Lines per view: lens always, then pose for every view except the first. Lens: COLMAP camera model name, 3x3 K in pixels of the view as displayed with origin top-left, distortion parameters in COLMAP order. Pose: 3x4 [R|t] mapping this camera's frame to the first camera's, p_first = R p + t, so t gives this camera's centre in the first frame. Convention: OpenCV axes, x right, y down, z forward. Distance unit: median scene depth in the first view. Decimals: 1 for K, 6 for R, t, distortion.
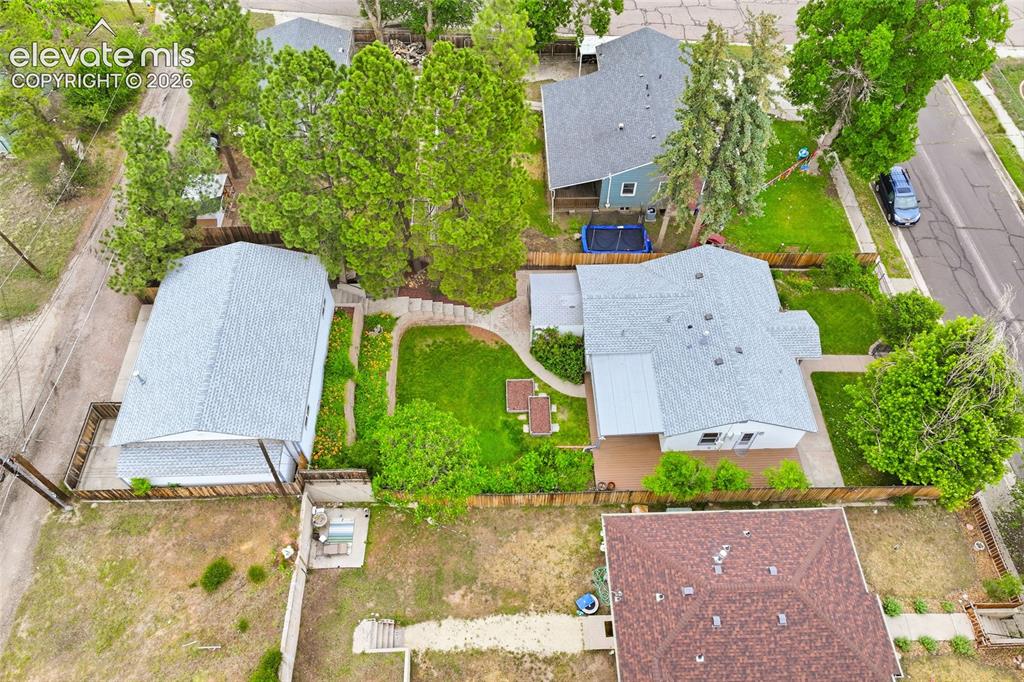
lens RADIAL K [[718.6, 0, 513.1], [0, 718.6, 338.5], [0, 0, 1]] dist [-0.002403, 0.020629]
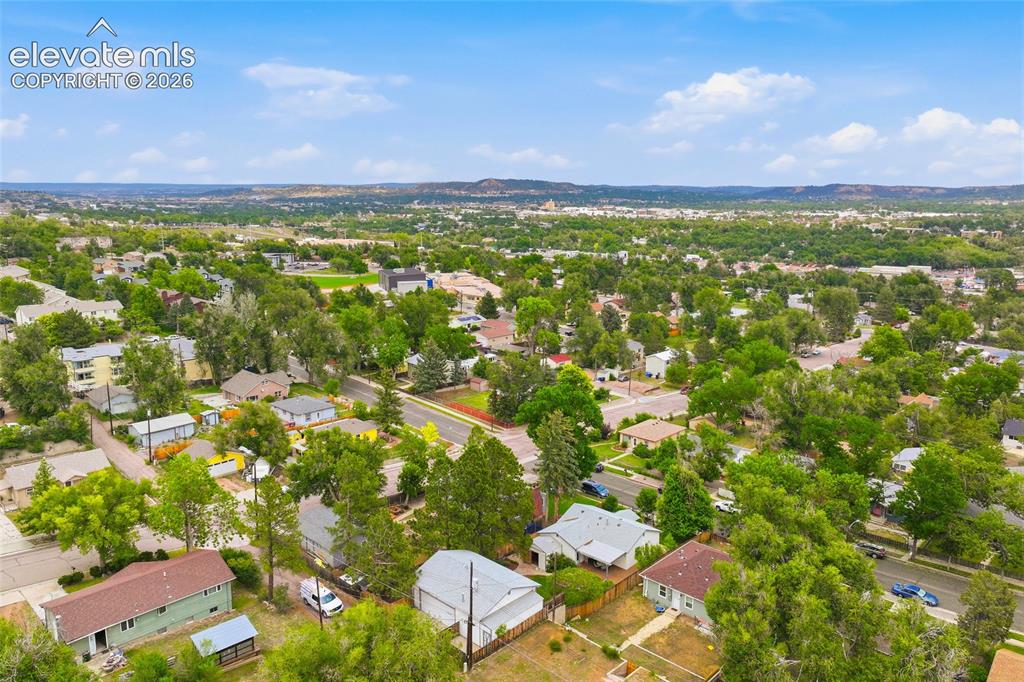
lens RADIAL K [[718.6, 0, 518.4], [0, 718.6, 346.6], [0, 0, 1]] dist [-0.002403, 0.020629]
pose [[0.708876, -0.140955, 0.691105, -1.666275], [0.582264, 0.669938, -0.460599, 0.592015], [-0.398074, 0.728913, 0.556976, -0.703765]]
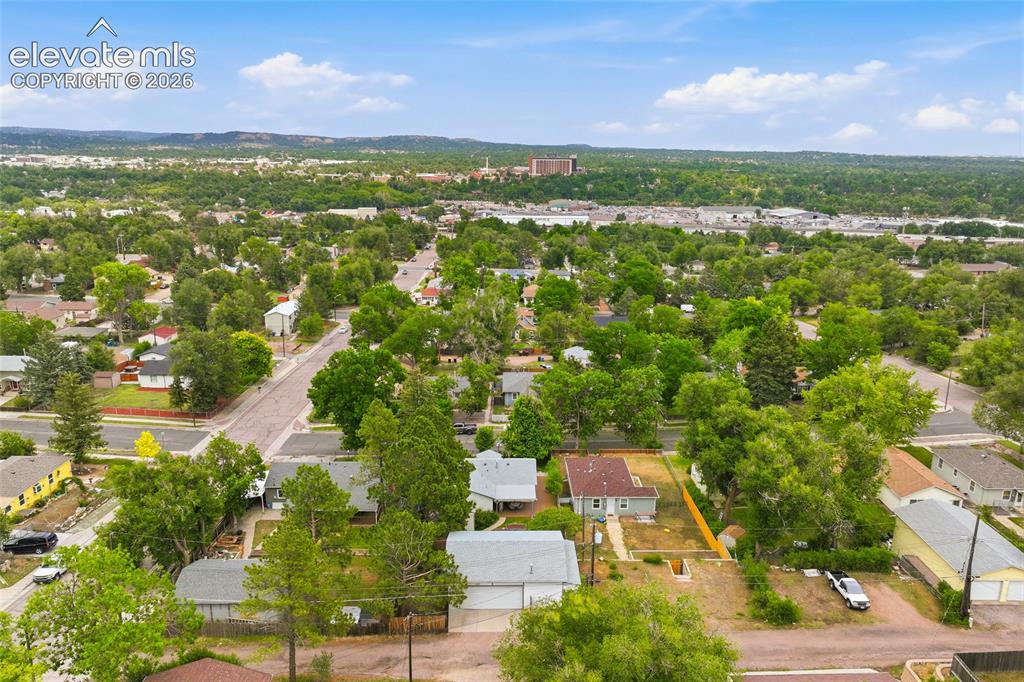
lens RADIAL K [[718.6, 0, 515.7], [0, 718.6, 331.9], [0, 0, 1]] dist [-0.002403, 0.020629]
pose [[0.010167, -0.244694, 0.969547, -2.135378], [0.820359, 0.556445, 0.131833, -0.561265], [-0.571759, 0.794036, 0.206394, 0.132483]]
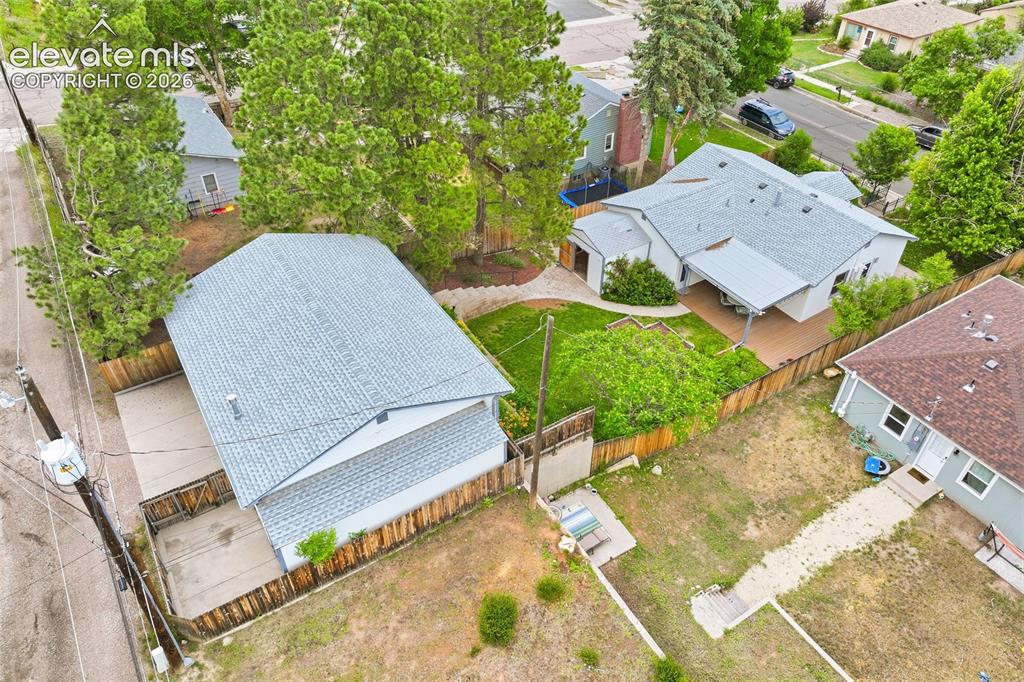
lens RADIAL K [[718.6, 0, 515.2], [0, 718.6, 340.6], [0, 0, 1]] dist [-0.002403, 0.020629]
pose [[0.860602, -0.326910, 0.390505, -0.516703], [0.418907, 0.890462, -0.177747, 0.211337], [-0.289623, 0.316555, 0.903278, 0.327658]]
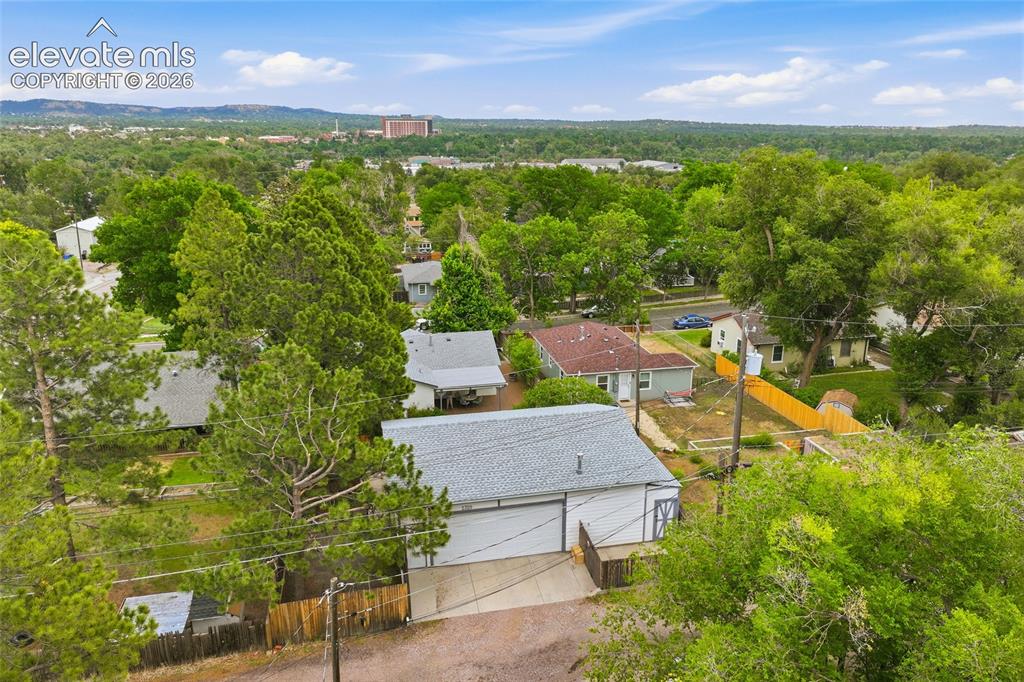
lens RADIAL K [[718.6, 0, 513.7], [0, 718.6, 331.1], [0, 0, 1]] dist [-0.002403, 0.020629]
pose [[-0.185886, -0.271467, 0.944326, -1.244647], [0.809262, 0.502773, 0.303832, -0.347507], [-0.557263, 0.820685, 0.126229, 0.779396]]
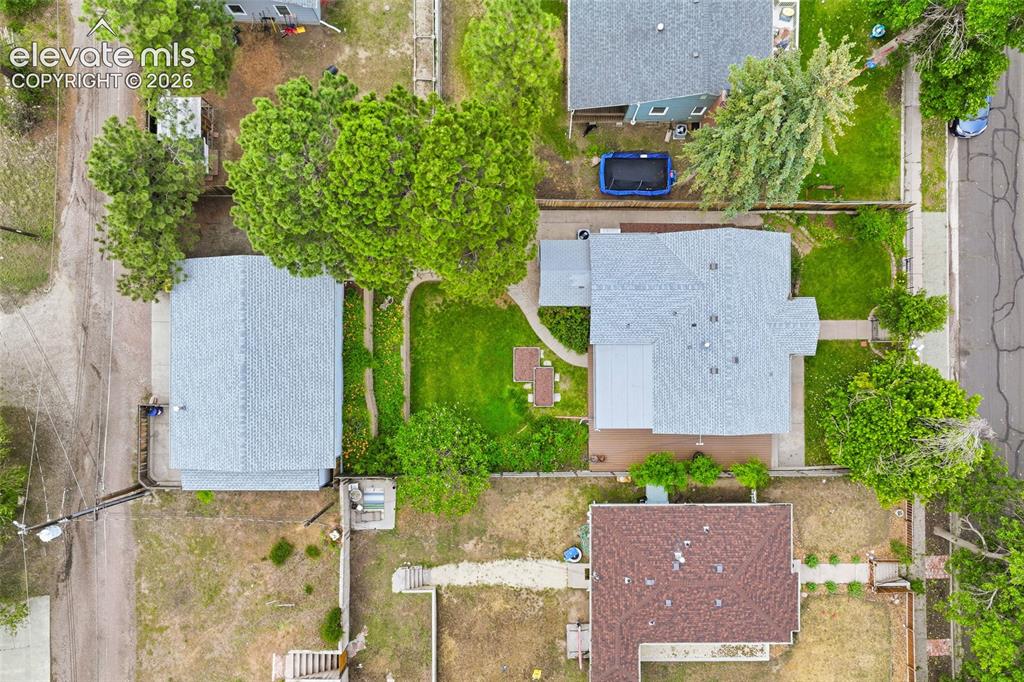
lens RADIAL K [[718.6, 0, 512.5], [0, 718.6, 376.0], [0, 0, 1]] dist [-0.002403, 0.020629]
pose [[0.999612, 0.027752, -0.002322, -0.009054], [-0.021660, 0.827175, 0.561527, -0.595037], [0.017505, -0.561259, 0.827455, 0.121763]]
